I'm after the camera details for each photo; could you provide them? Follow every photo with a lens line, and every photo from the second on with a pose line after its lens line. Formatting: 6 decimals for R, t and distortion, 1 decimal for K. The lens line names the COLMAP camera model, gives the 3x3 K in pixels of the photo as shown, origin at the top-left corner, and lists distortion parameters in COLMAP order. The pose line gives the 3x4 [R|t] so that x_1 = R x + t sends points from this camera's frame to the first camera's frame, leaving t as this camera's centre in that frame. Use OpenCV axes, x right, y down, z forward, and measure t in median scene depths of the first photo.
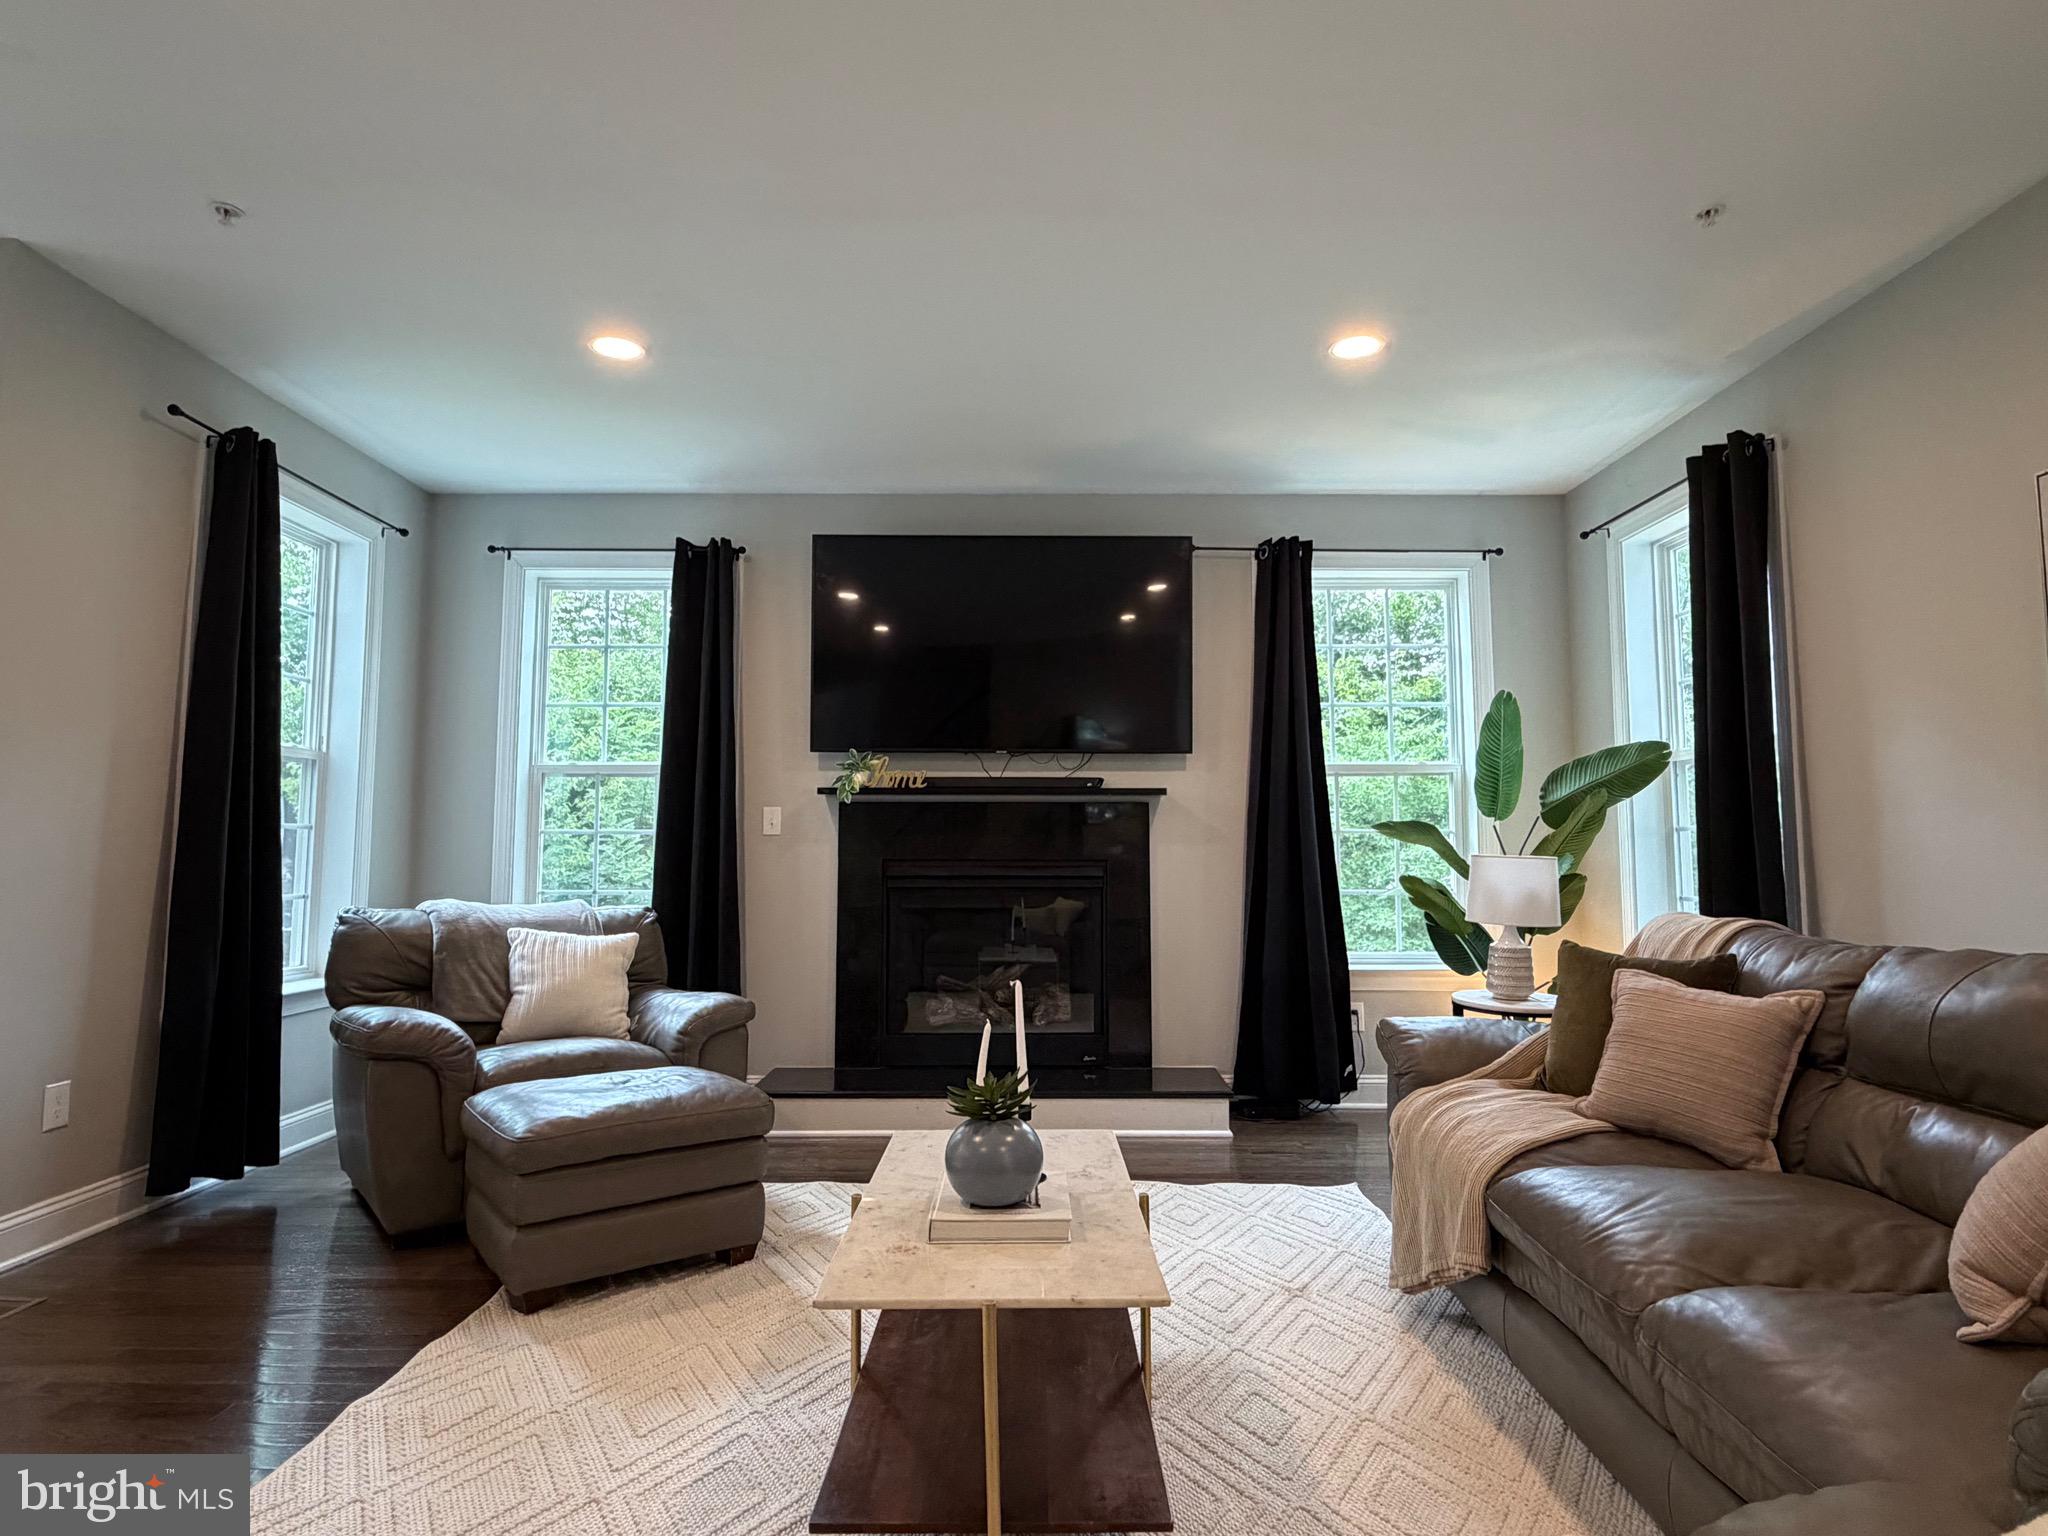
lens RADIAL K [[1130.6, 0, 1017.6], [0, 1130.6, 766.7], [0, 0, 1]] dist [0.002975, 0.000592]
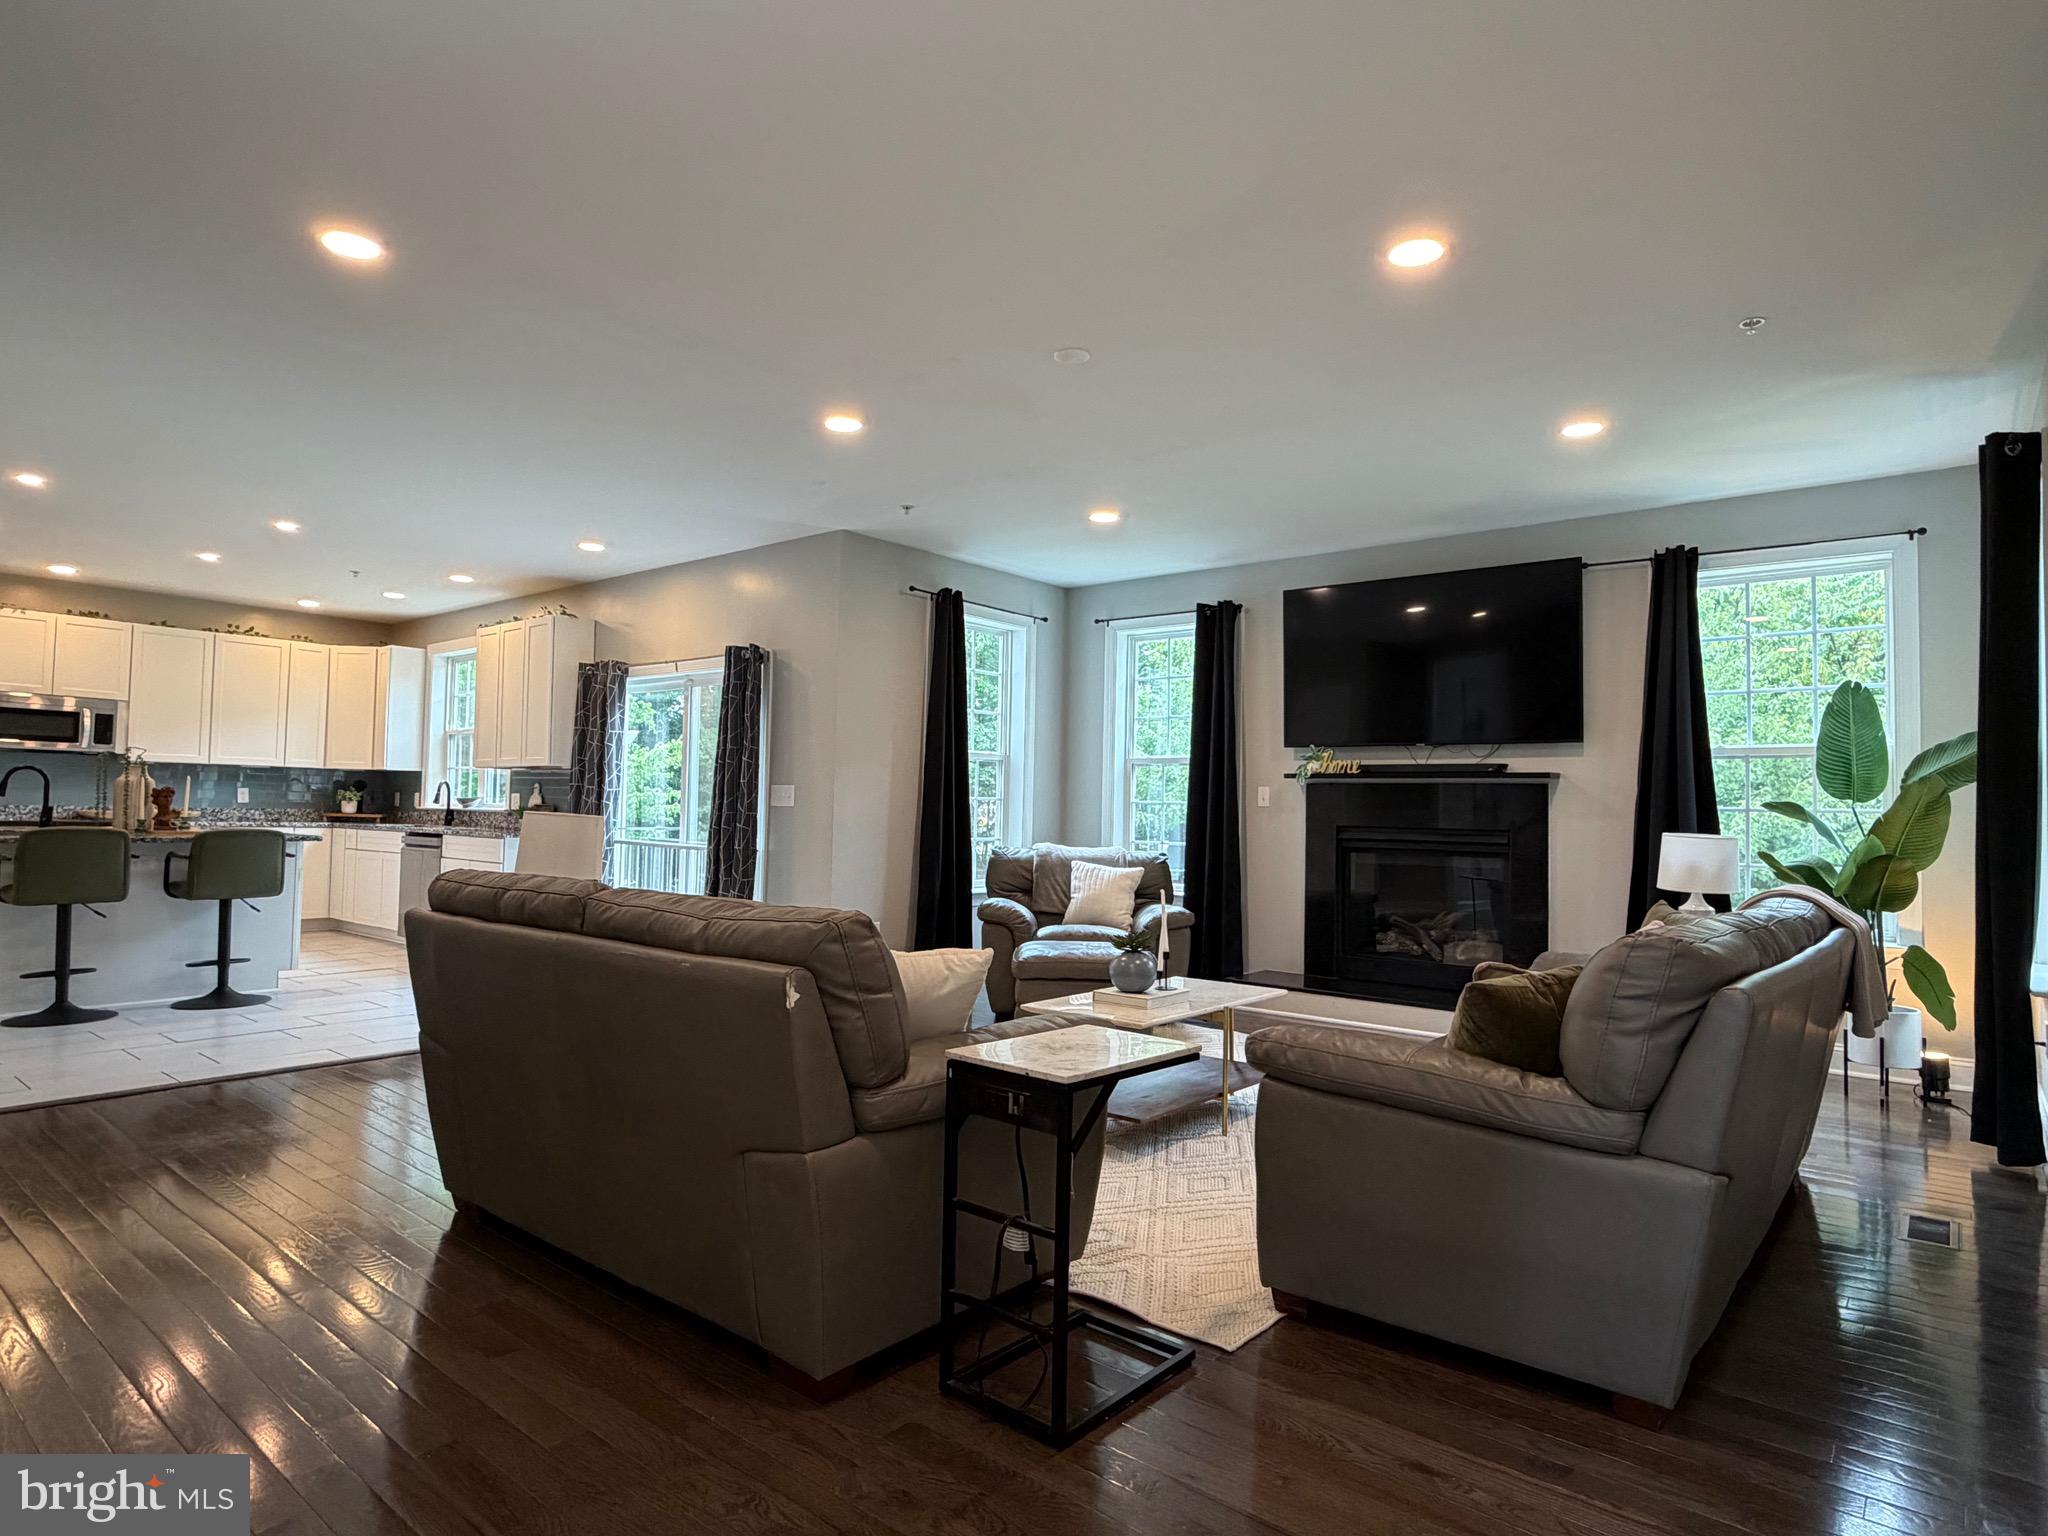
lens RADIAL K [[1130.6, 0, 1017.6], [0, 1130.6, 766.7], [0, 0, 1]] dist [0.002975, 0.000592]
pose [[0.771043, -0.009644, -0.636710, 0.454444], [0.032224, 0.999195, 0.023889, -0.033605], [0.635967, -0.038937, 0.770733, -0.287639]]
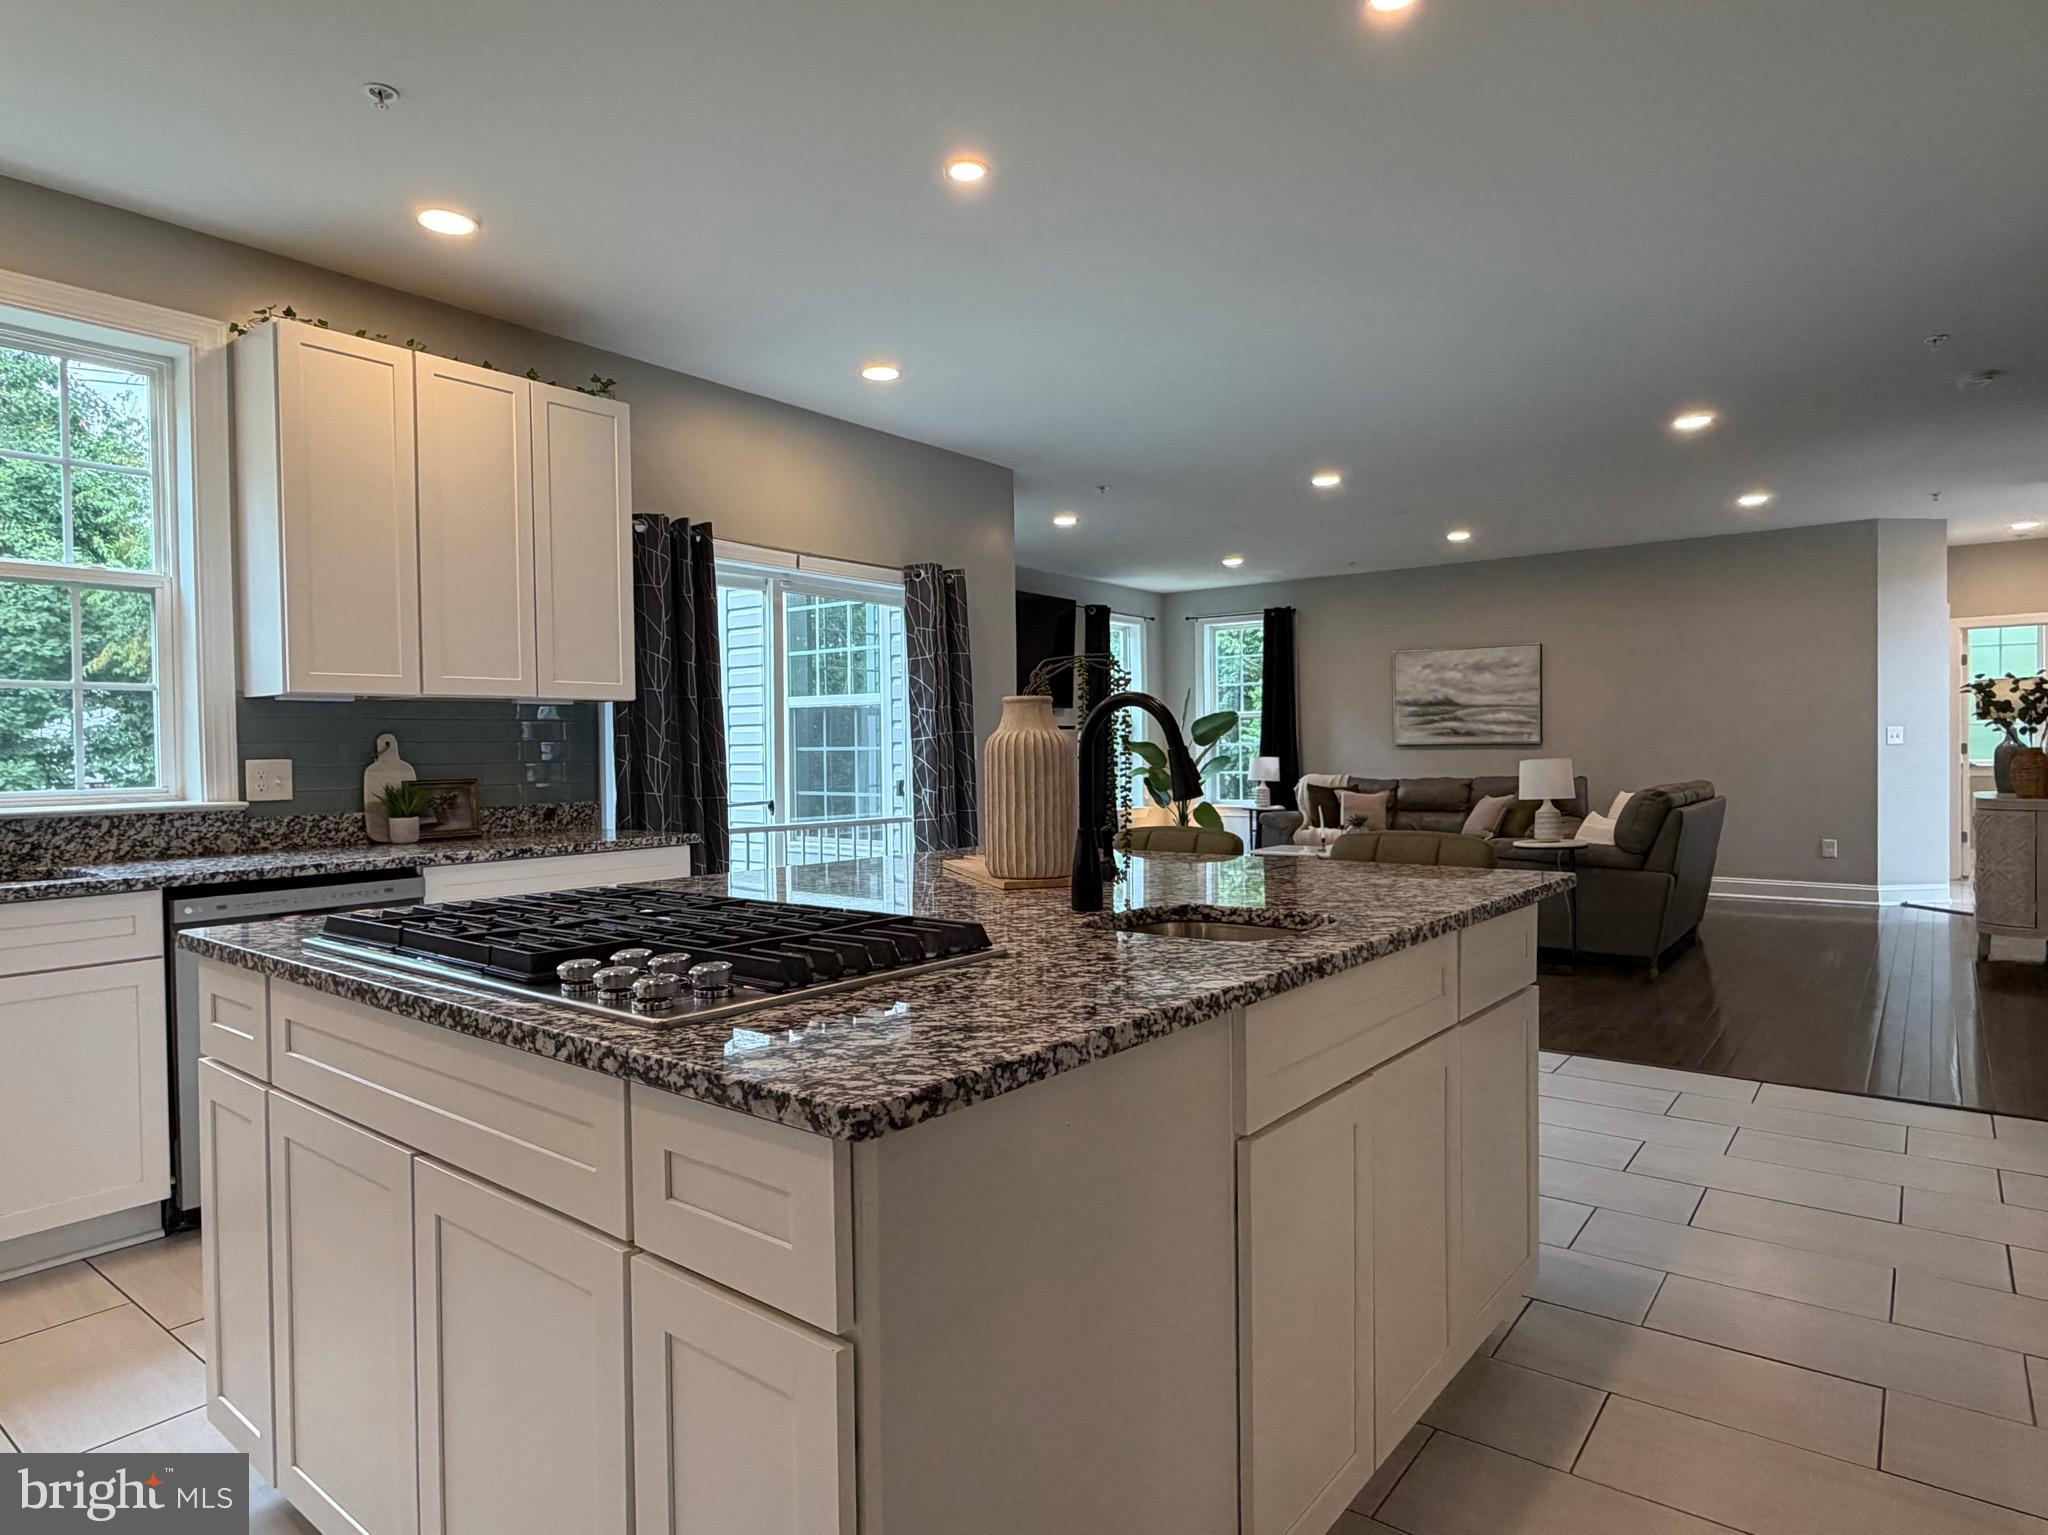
lens RADIAL K [[1180.9, 0, 1024.0], [0, 1180.9, 767.5], [0, 0, 1]] dist [0.002958, 0.000224]
pose [[0.613007, -0.019757, 0.789830, -1.598189], [-0.053144, 0.996392, 0.066170, -0.042450], [-0.788288, -0.082537, 0.609746, -0.238051]]
